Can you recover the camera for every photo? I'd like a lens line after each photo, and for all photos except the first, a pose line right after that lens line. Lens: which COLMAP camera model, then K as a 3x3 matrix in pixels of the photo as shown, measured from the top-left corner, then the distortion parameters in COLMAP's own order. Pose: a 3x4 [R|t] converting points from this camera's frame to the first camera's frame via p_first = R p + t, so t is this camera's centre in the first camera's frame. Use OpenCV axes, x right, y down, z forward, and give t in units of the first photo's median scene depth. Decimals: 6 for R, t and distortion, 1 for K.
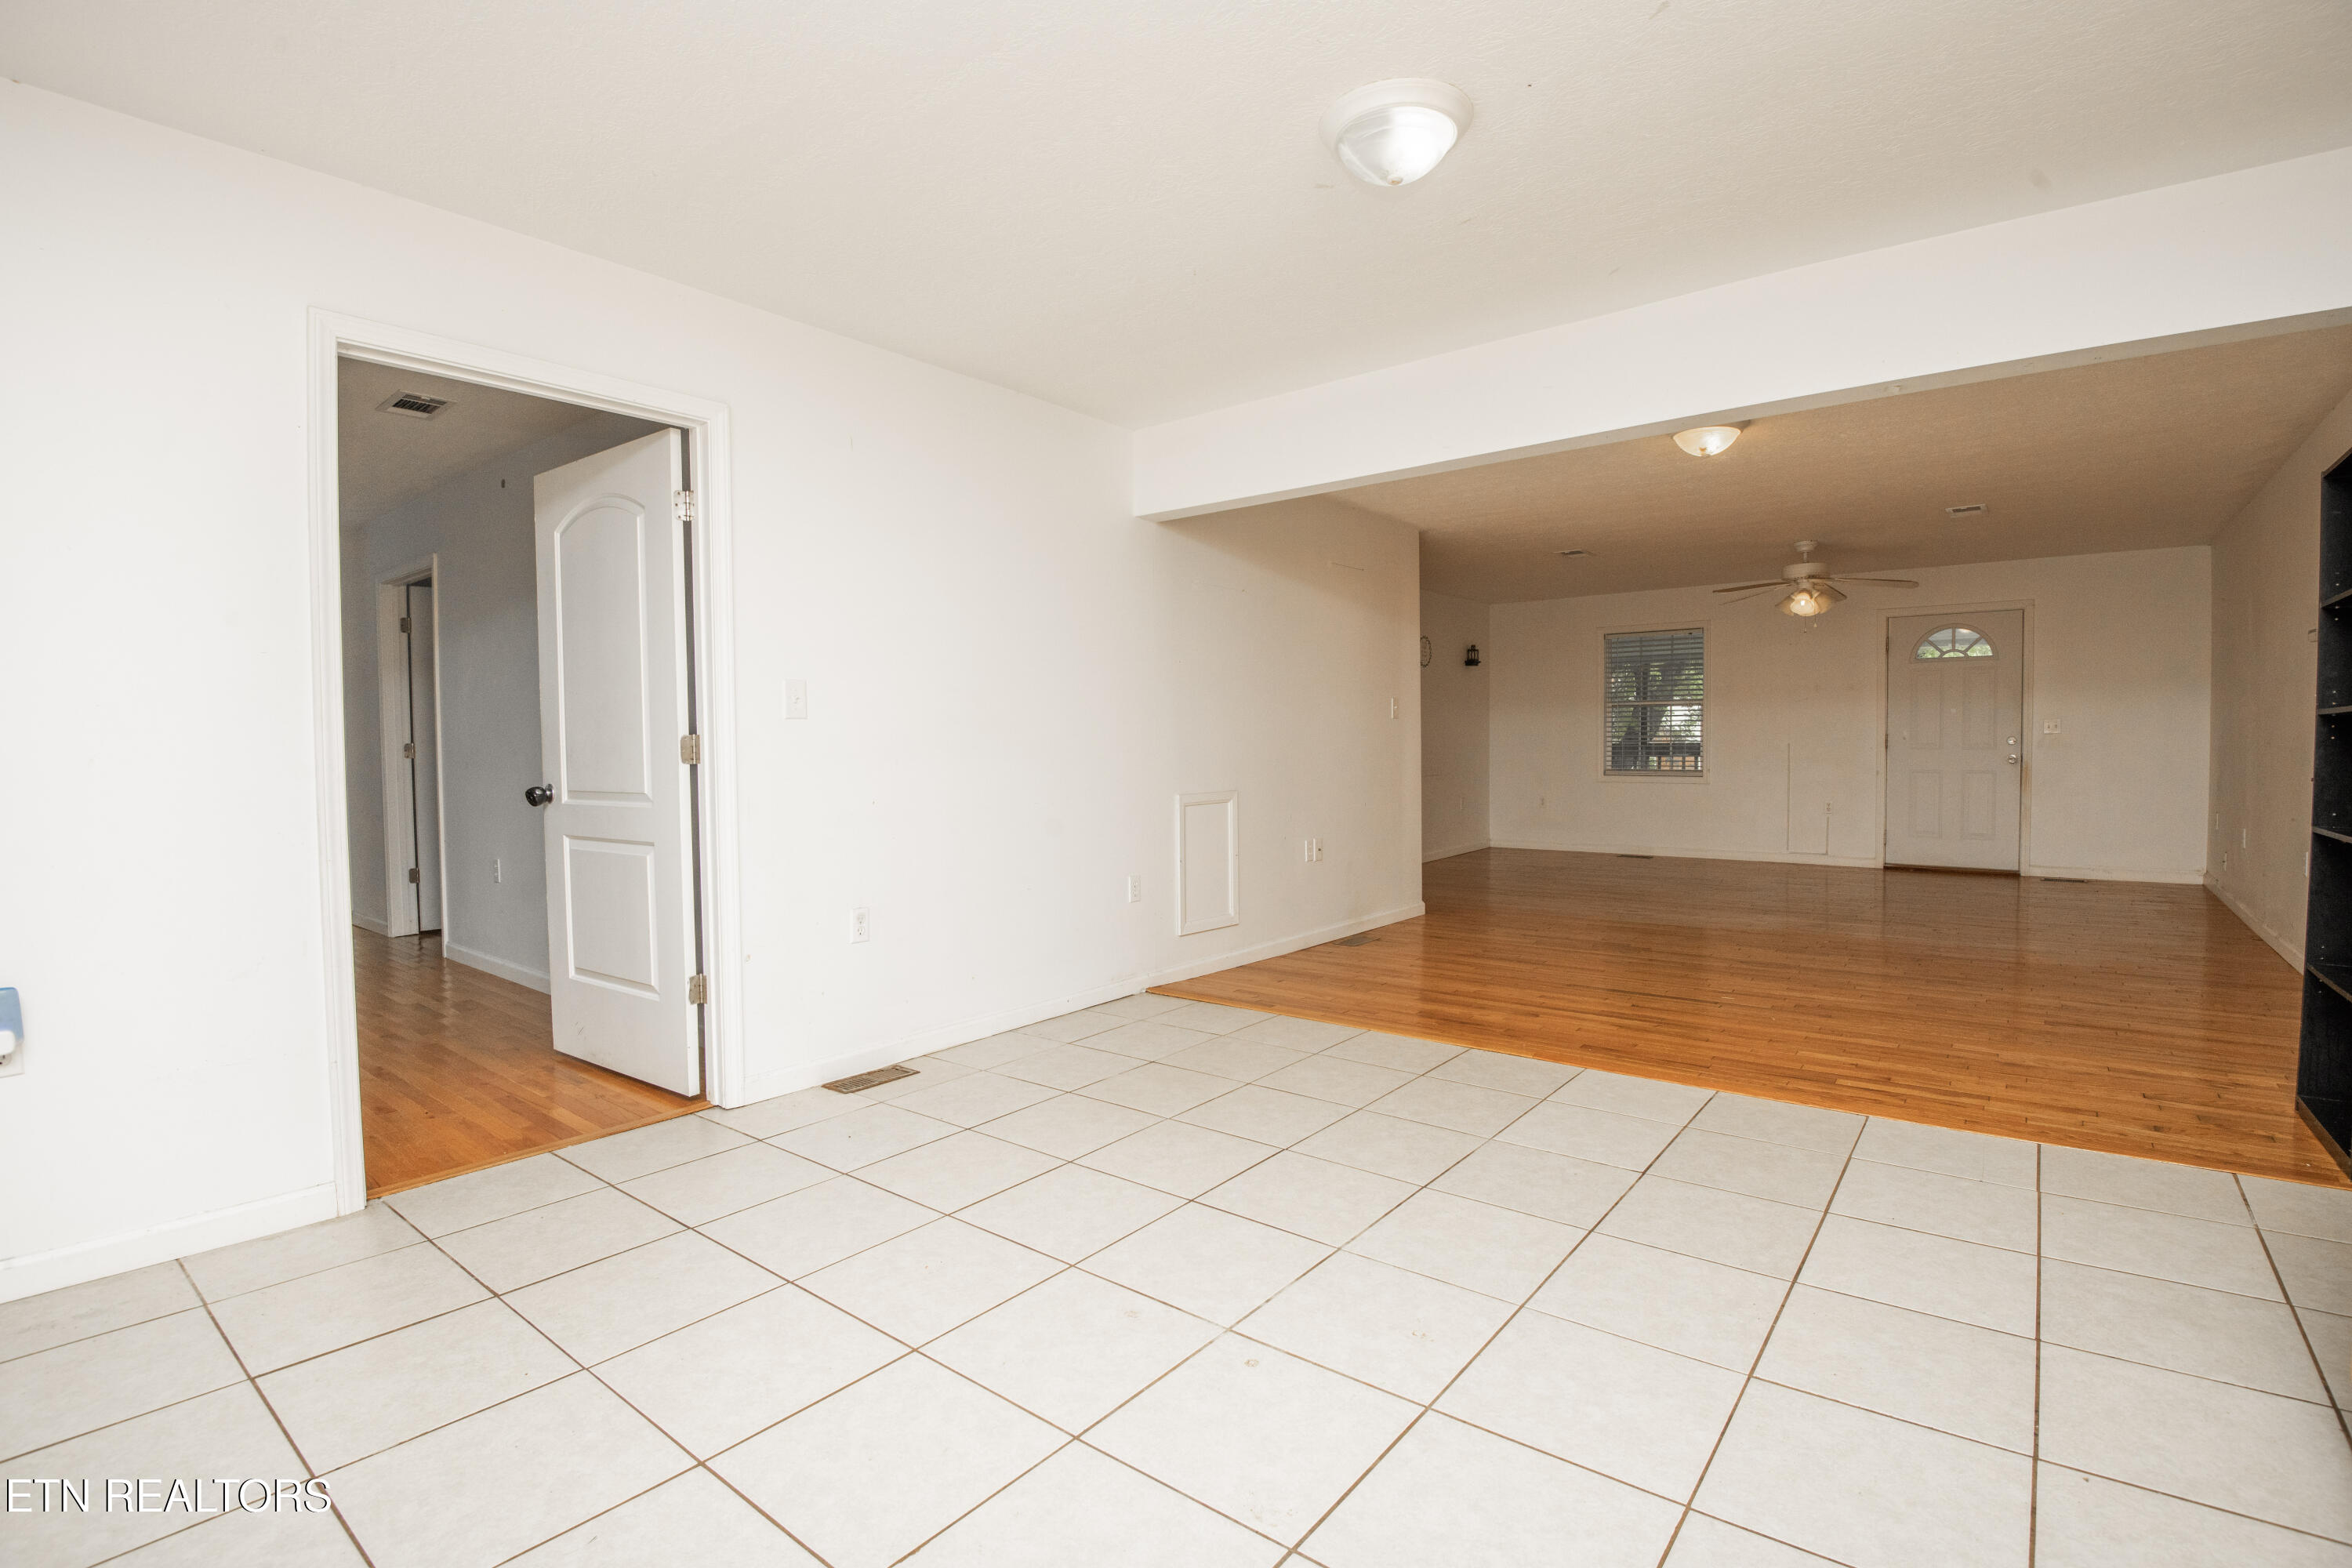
lens RADIAL K [[1087.6, 0, 1187.7], [0, 1087.6, 777.9], [0, 0, 1]] dist [-0.014972, -0.018225]
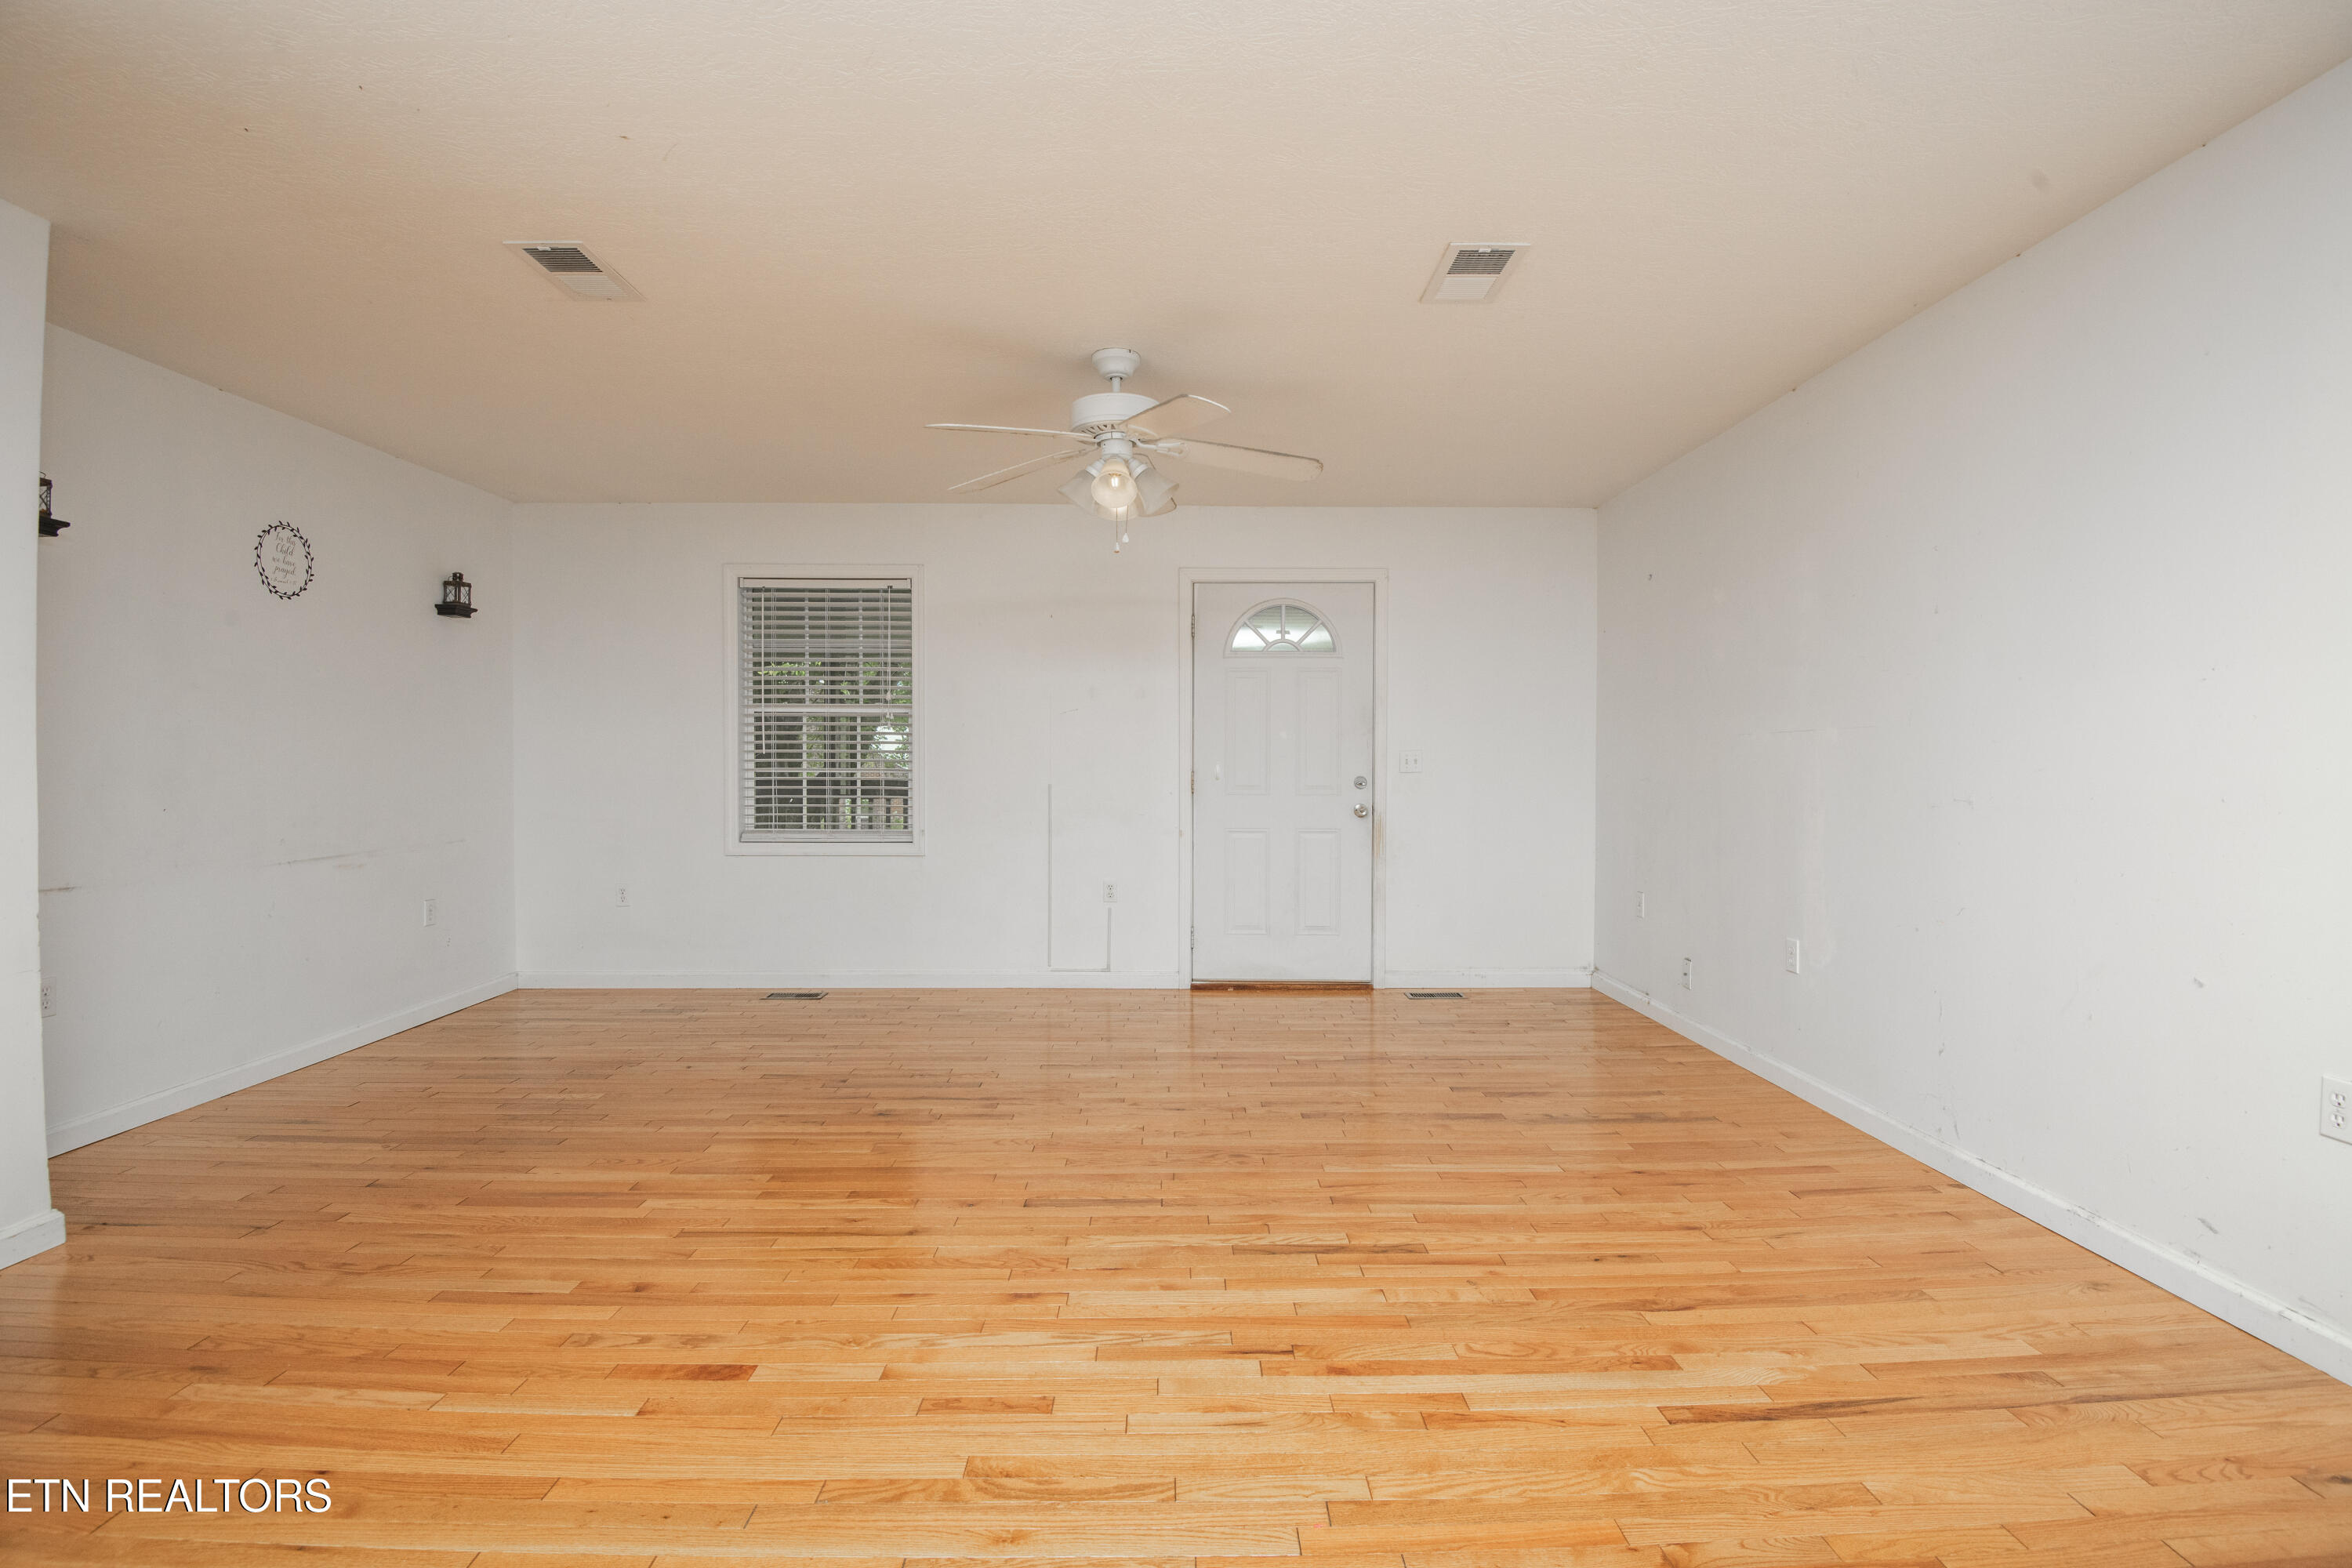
lens RADIAL K [[1084.4, 0, 1186.9], [0, 1084.4, 780.9], [0, 0, 1]] dist [-0.004836, -0.025186]
pose [[0.773329, 0.001103, 0.634005, 0.300998], [0.011684, 0.999804, -0.015990, -0.028982], [-0.633898, 0.019773, 0.773164, 0.622854]]
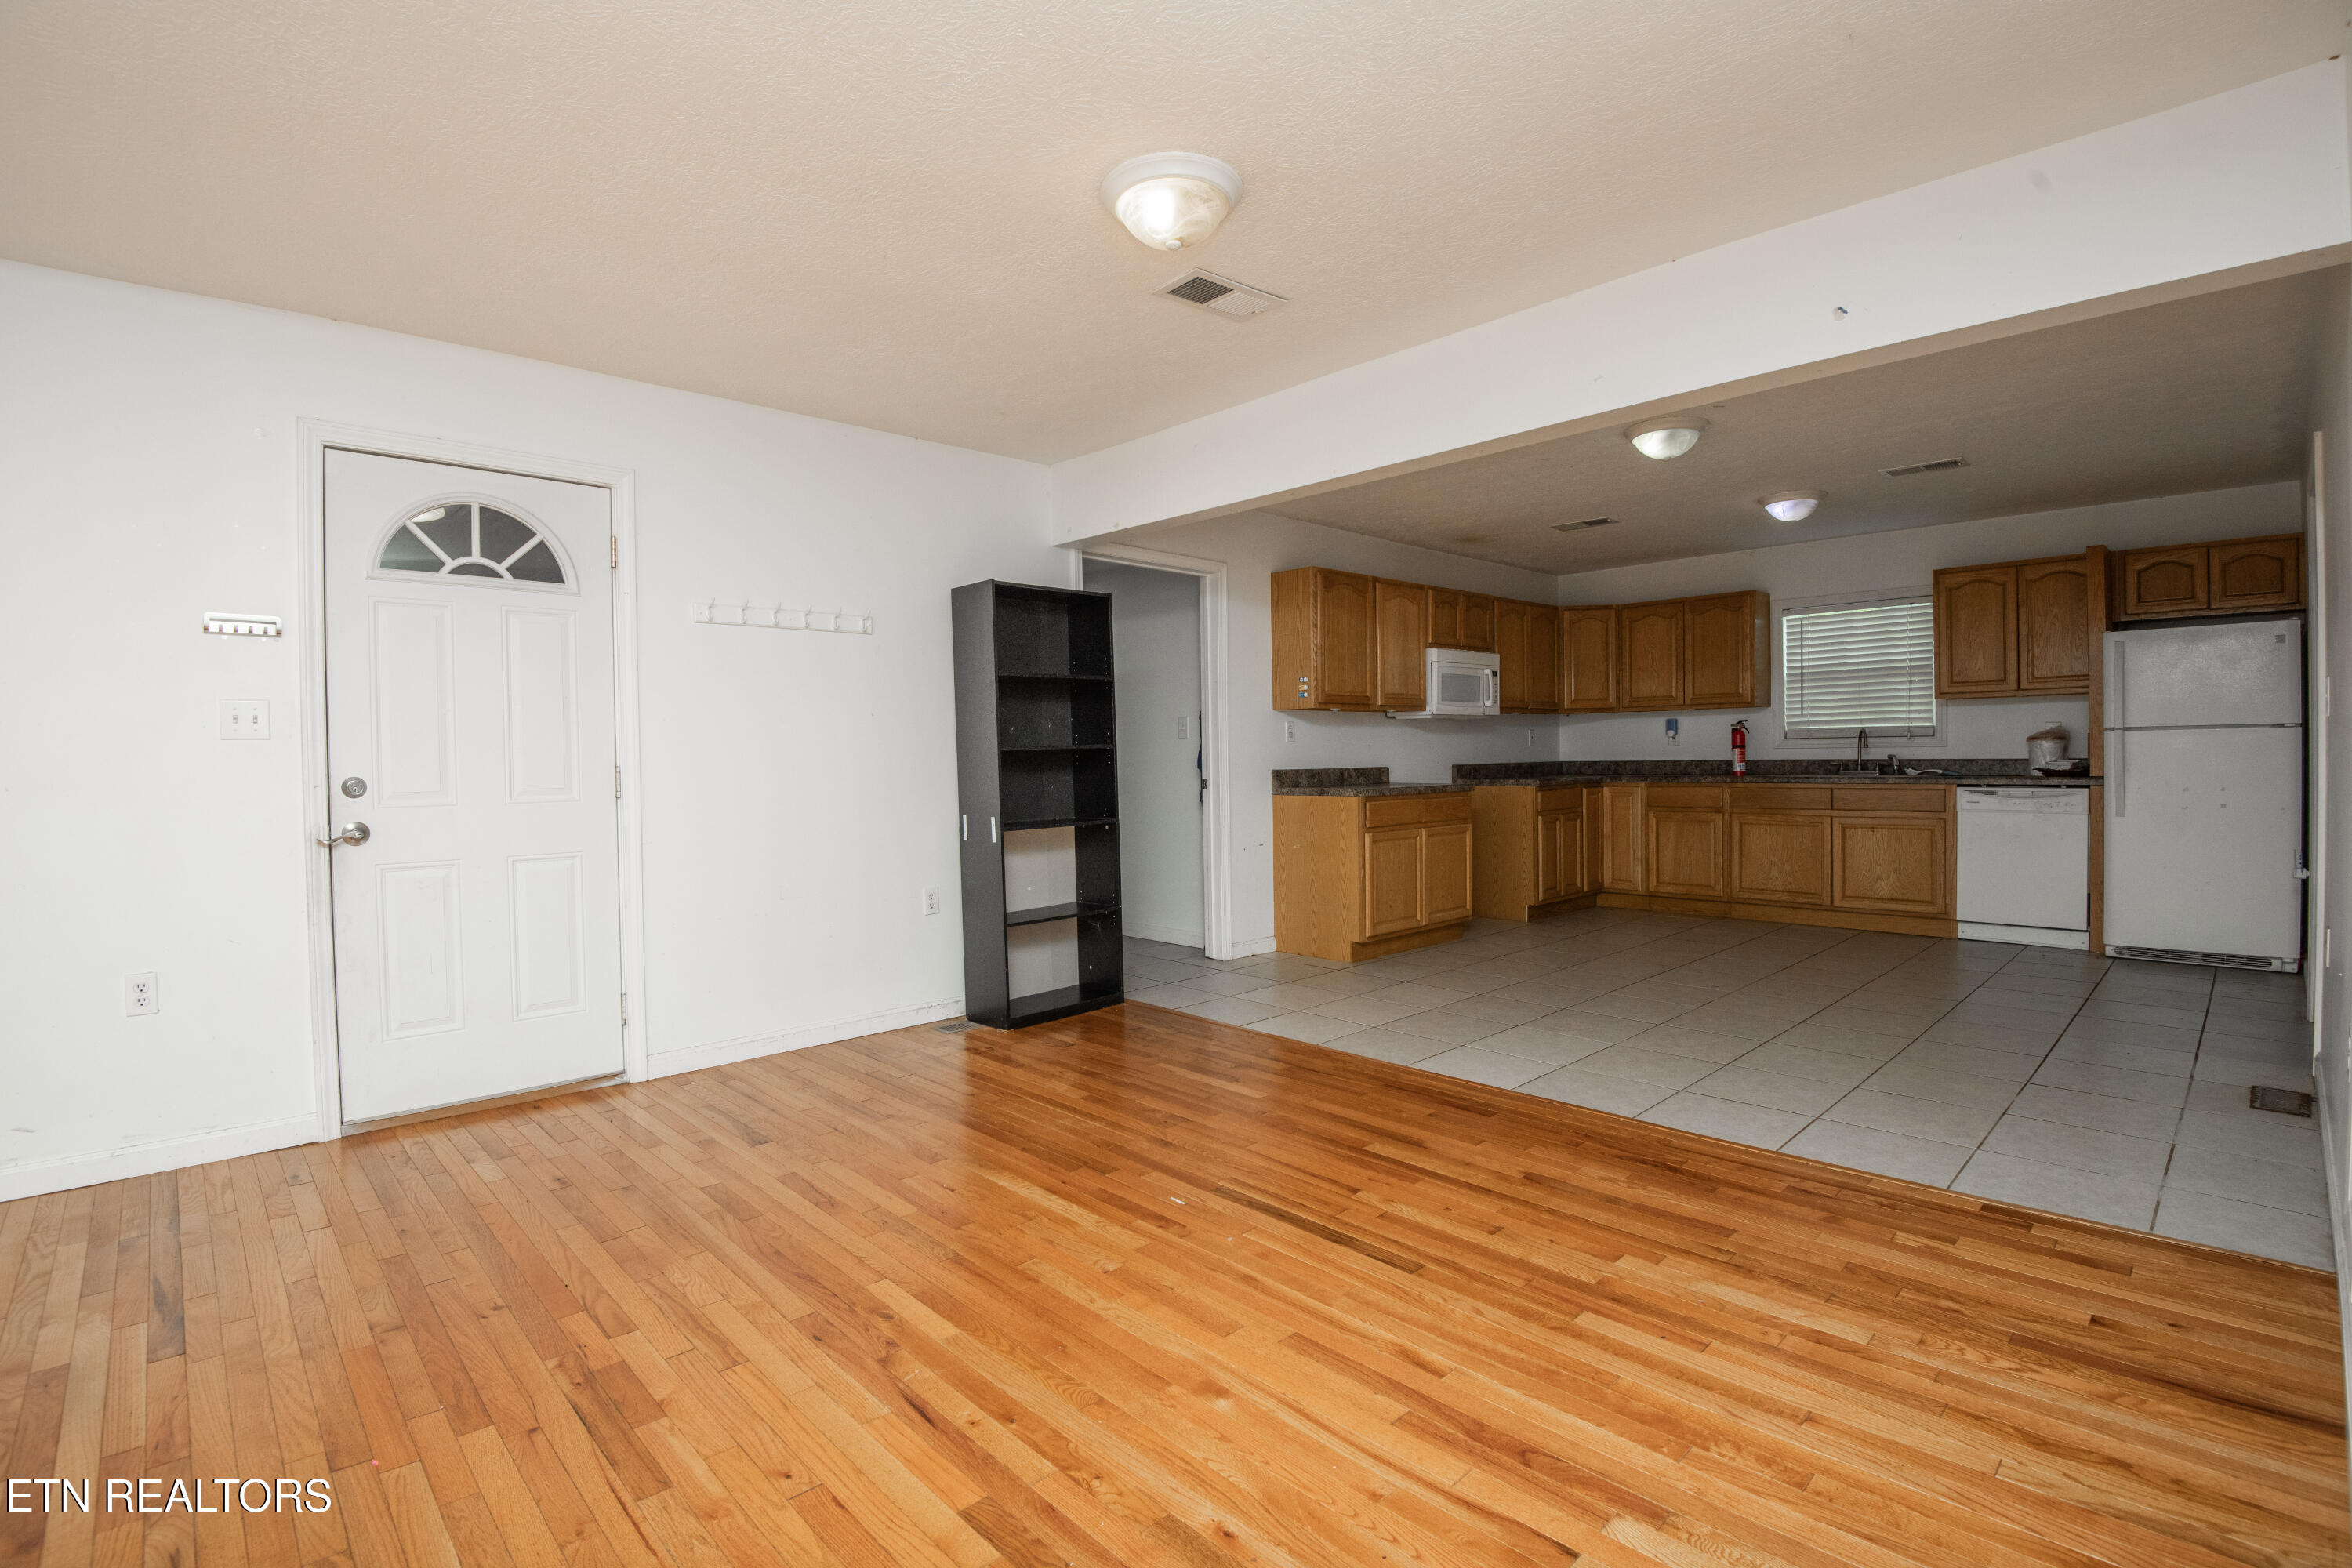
lens RADIAL K [[1087.6, 0, 1187.7], [0, 1087.6, 777.9], [0, 0, 1]] dist [-0.014972, -0.018225]
pose [[-0.991374, 0.021319, 0.129317, 0.254050], [0.027901, 0.998394, 0.049302, -0.035236], [-0.128058, 0.052485, -0.990377, 0.971052]]
